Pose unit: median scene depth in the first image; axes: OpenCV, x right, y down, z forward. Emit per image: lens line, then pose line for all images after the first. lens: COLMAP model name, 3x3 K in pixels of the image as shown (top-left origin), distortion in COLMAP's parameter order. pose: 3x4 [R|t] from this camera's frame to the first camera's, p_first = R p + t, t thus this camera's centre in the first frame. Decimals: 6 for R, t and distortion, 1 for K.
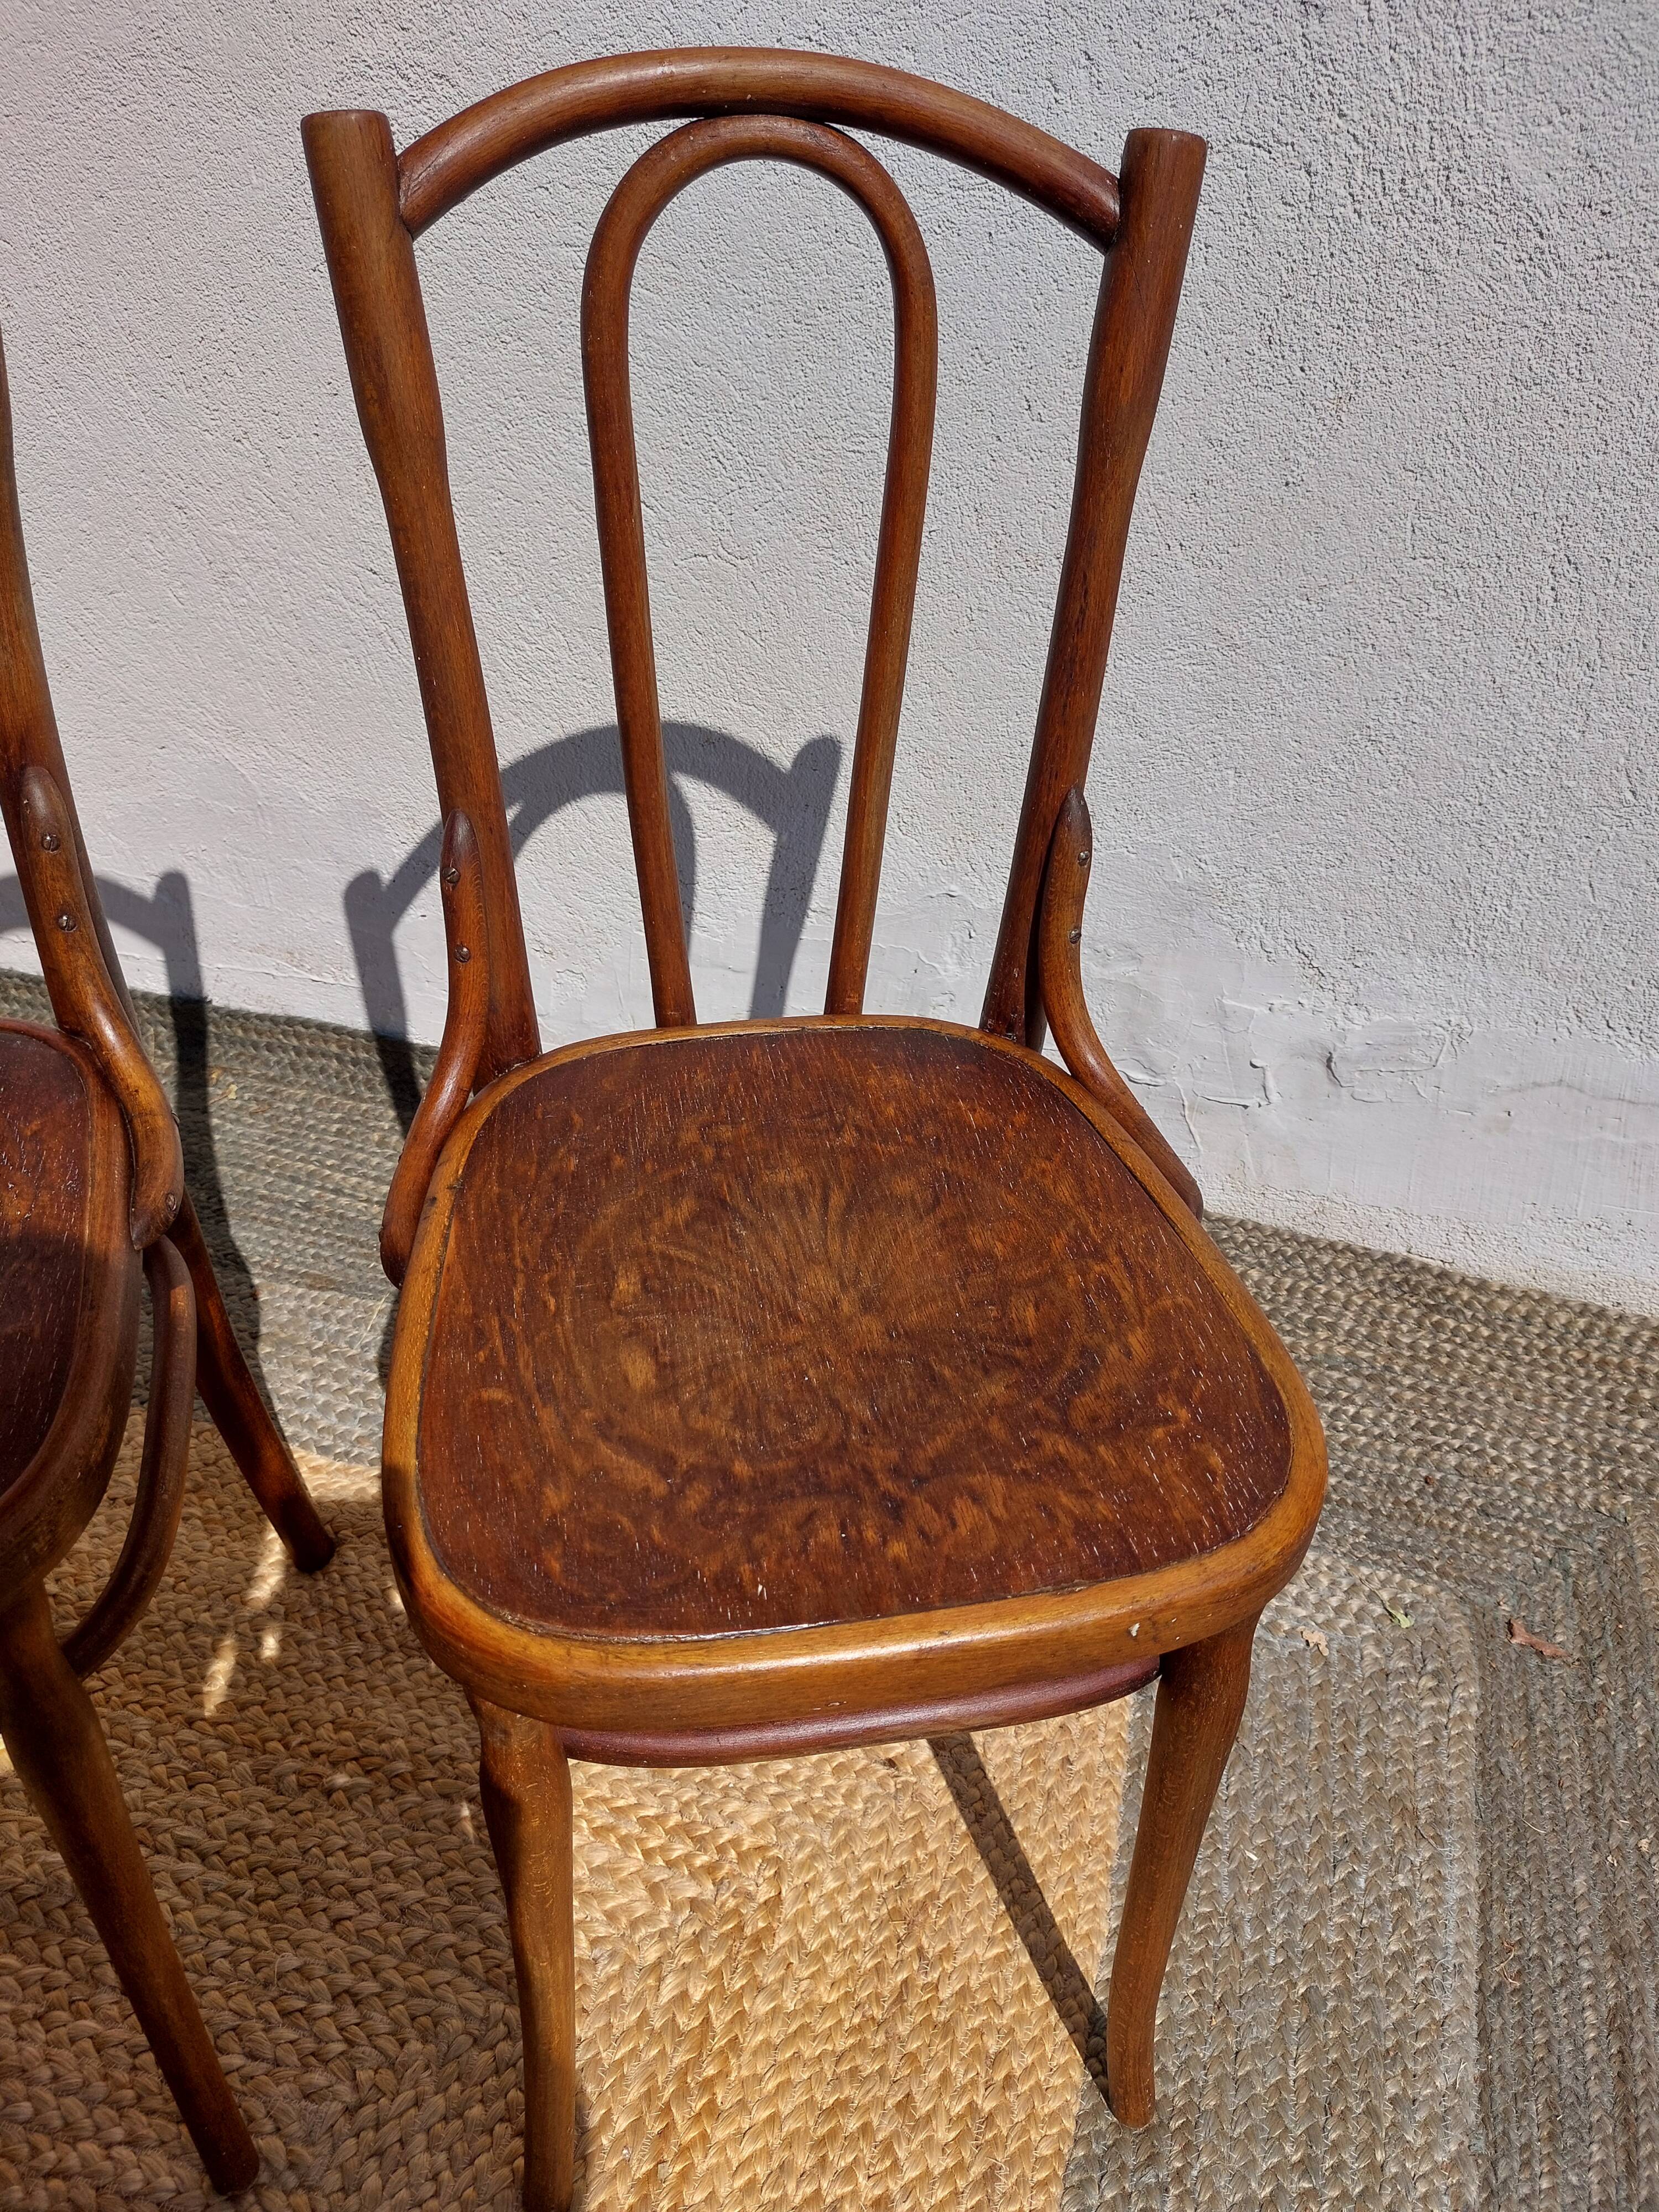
lens RADIAL K [[1623.8, 0, 845.3], [0, 1623.8, 1146.7], [0, 0, 1]] dist [0.056552, -0.060086]
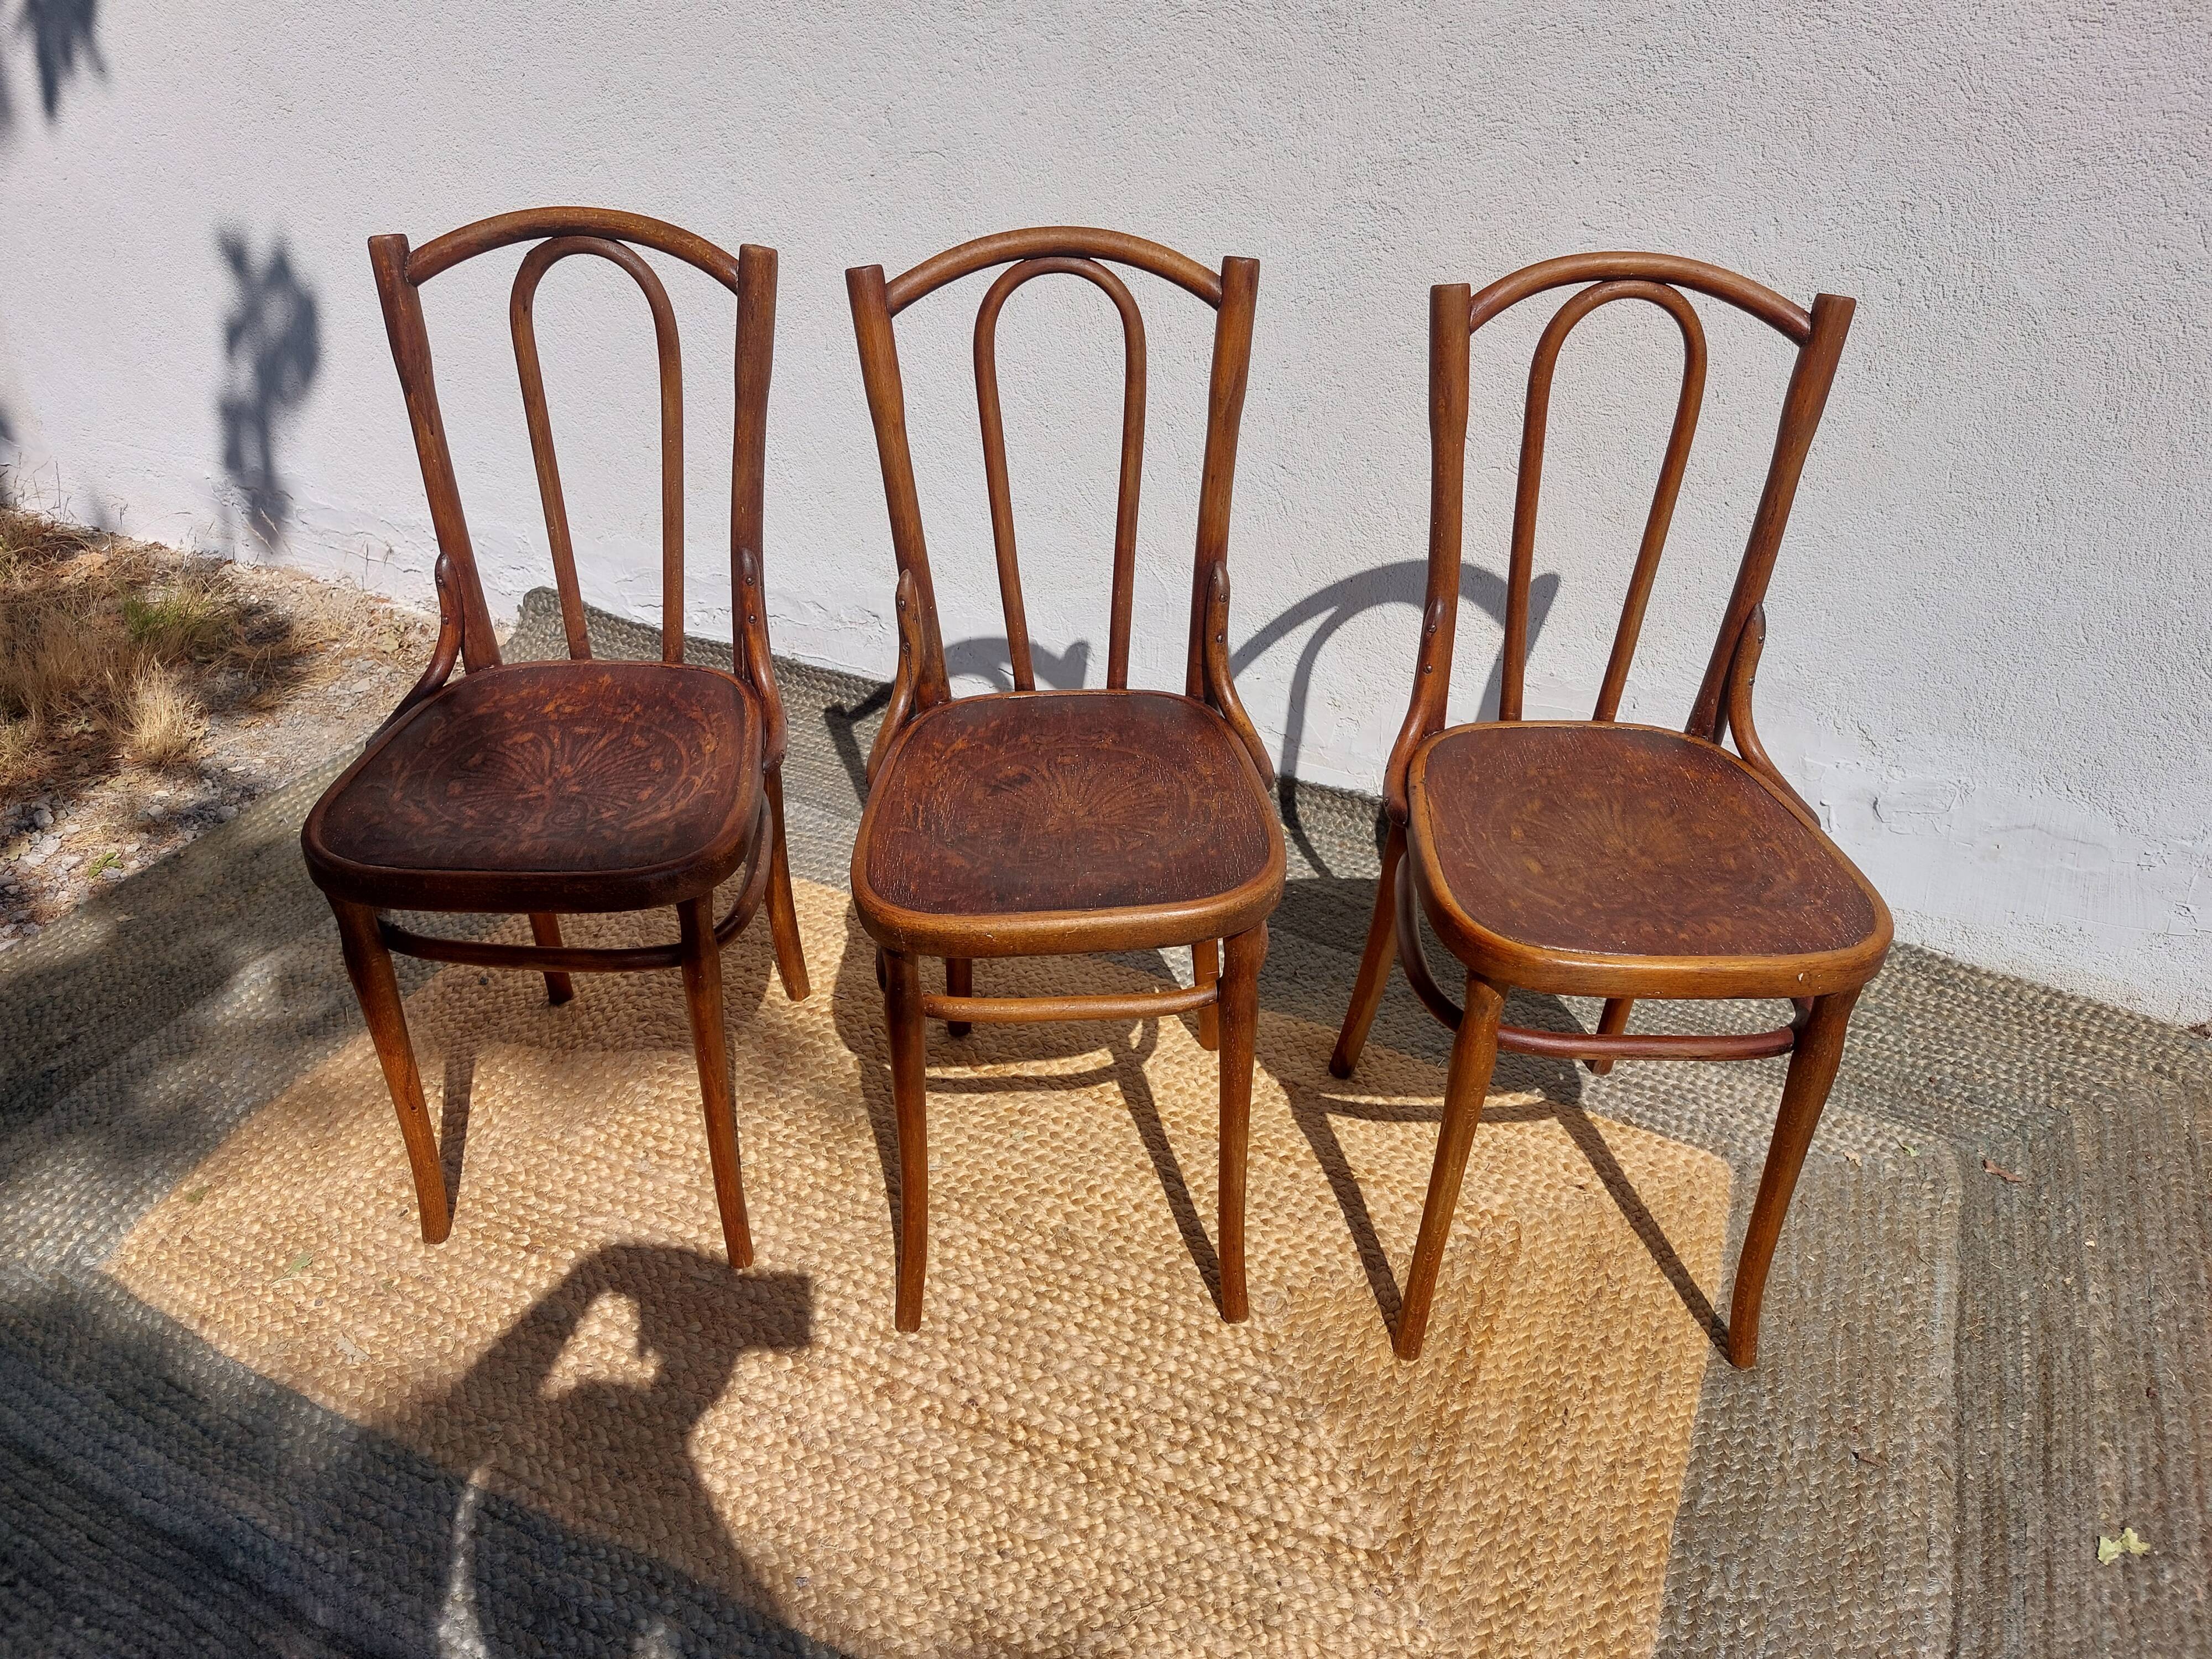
lens RADIAL K [[1623.8, 0, 1099.1], [0, 1623.8, 832.0], [0, 0, 1]] dist [0.056552, -0.060086]
pose [[0.989262, 0.079033, -0.122943, -0.259304], [-0.091019, 0.991294, -0.095137, 0.209083], [0.114354, 0.105305, 0.987843, -0.669785]]
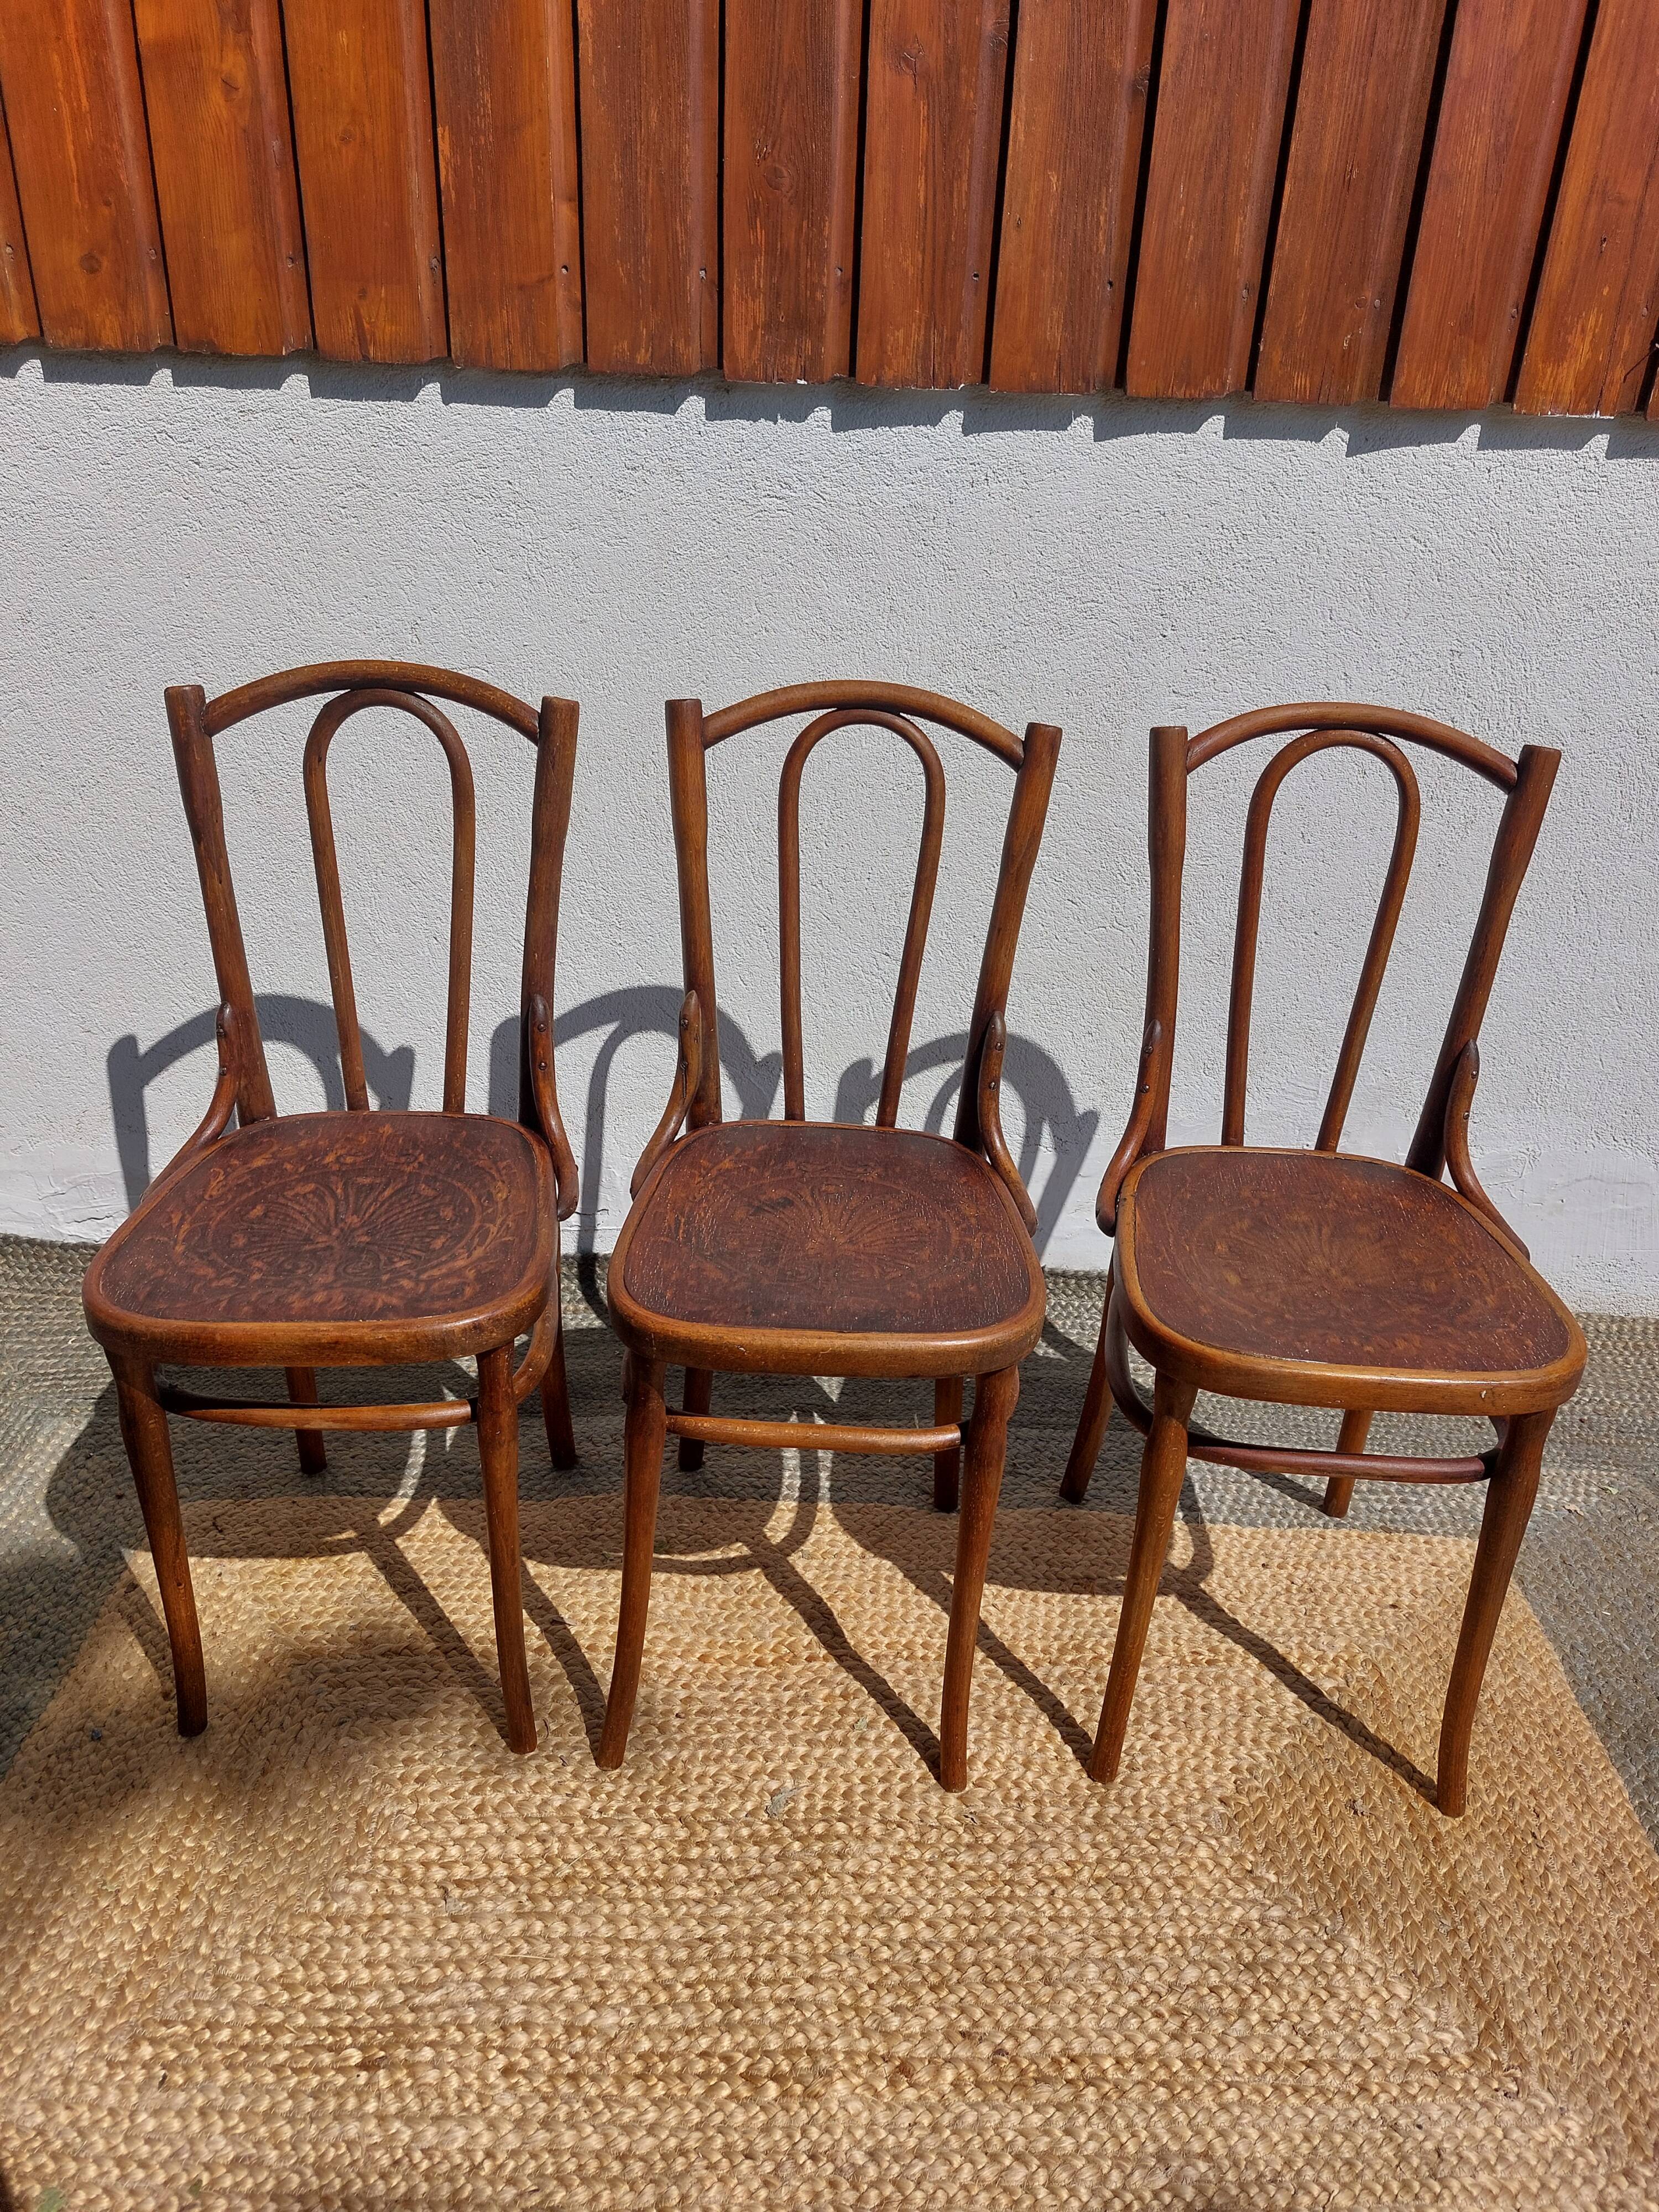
lens RADIAL K [[1623.8, 0, 838.4], [0, 1623.8, 1131.9], [0, 0, 1]] dist [0.056552, -0.060086]
pose [[0.964105, -0.105725, 0.243566, -0.806151], [0.155540, 0.968321, -0.195350, 0.139812], [-0.215197, 0.226222, 0.950007, -0.517828]]
